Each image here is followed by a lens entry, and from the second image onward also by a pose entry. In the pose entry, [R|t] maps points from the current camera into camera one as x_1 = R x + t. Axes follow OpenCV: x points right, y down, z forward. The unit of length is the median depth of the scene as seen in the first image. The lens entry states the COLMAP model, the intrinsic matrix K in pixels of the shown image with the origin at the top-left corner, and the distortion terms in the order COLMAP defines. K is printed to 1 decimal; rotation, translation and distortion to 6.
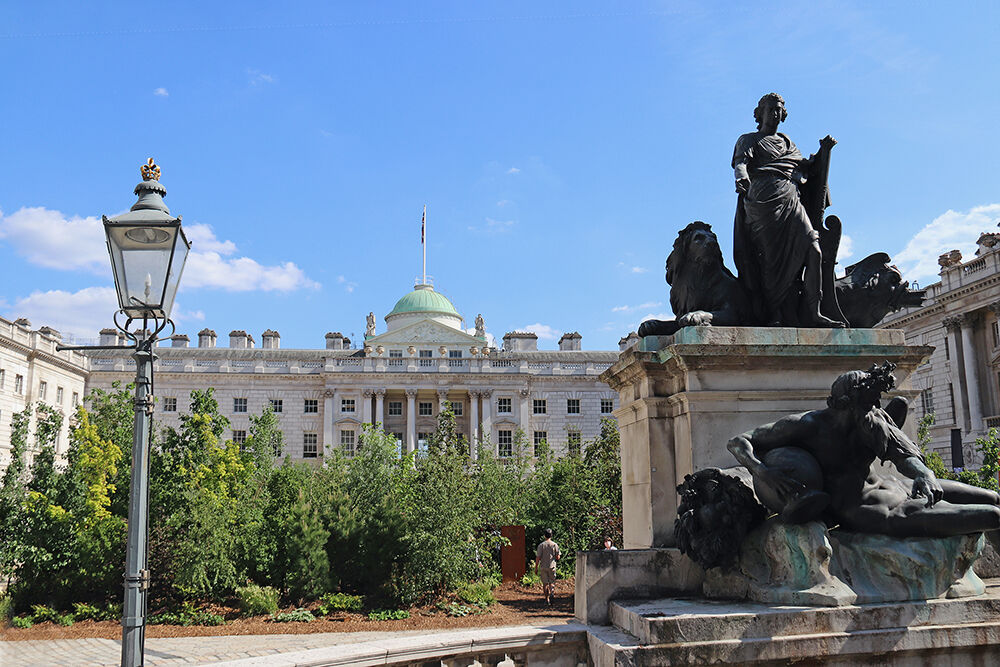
lens RADIAL K [[937.1, 0, 499.8], [0, 937.1, 327.6], [0, 0, 1]] dist [-0.108289, 0.000000]
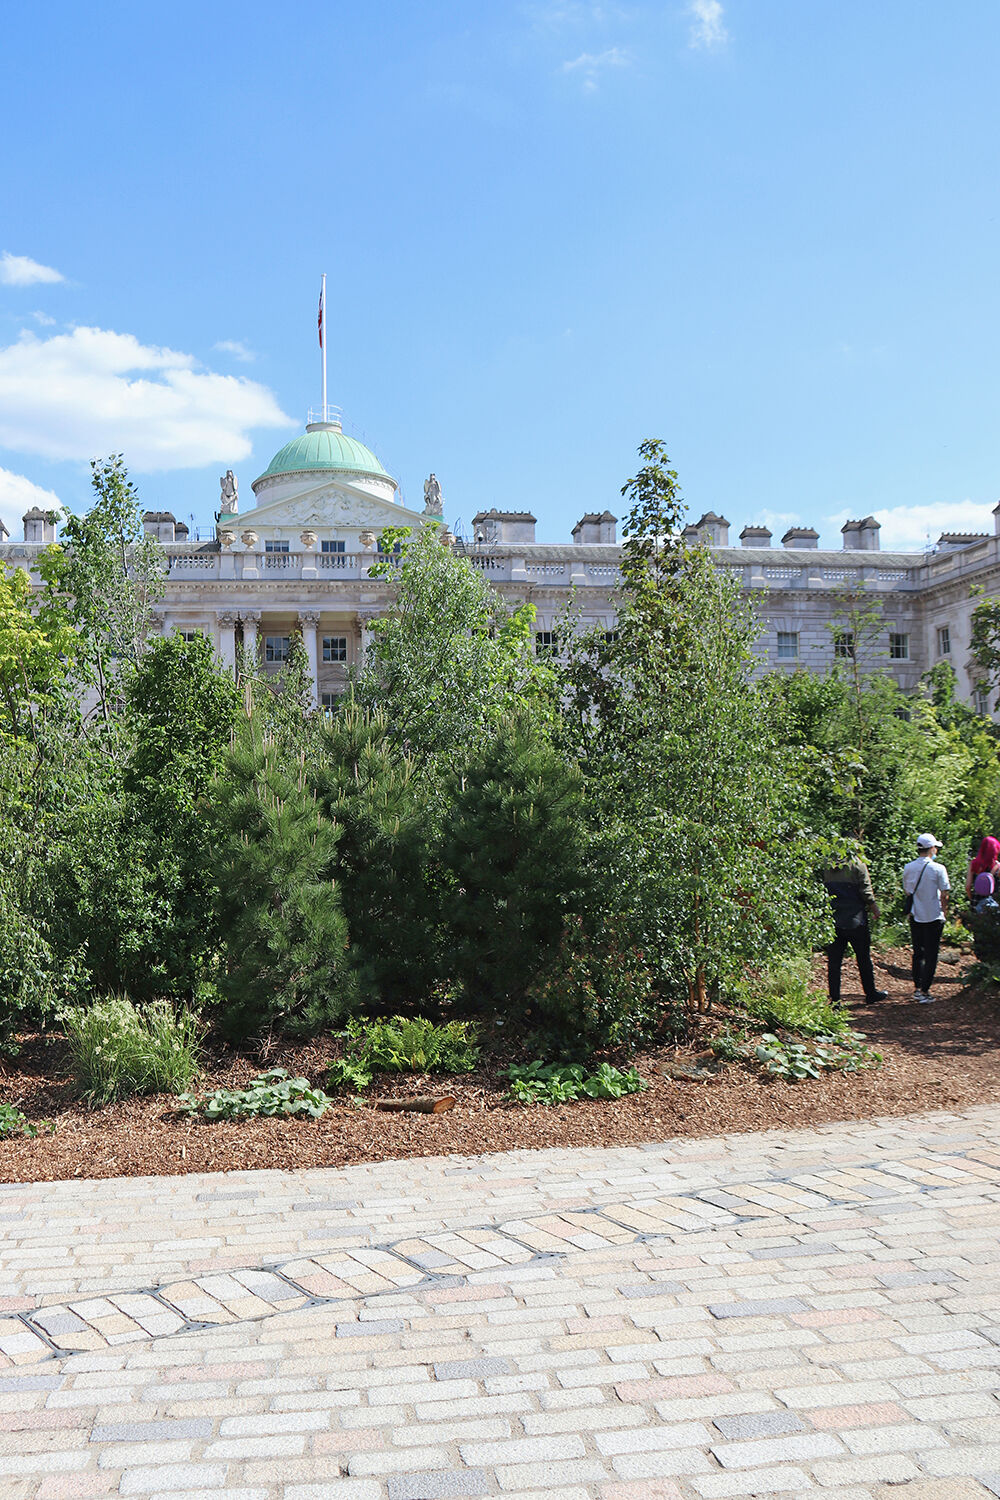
lens RADIAL K [[1530.8, 0, 511.2], [0, 1530.8, 782.5], [0, 0, 1]] dist [-0.149040, 0.000000]
pose [[0.997632, -0.007494, 0.068371, -0.158861], [-0.002829, 0.988737, 0.149640, 0.126647], [-0.068722, -0.149479, 0.986374, 0.480364]]
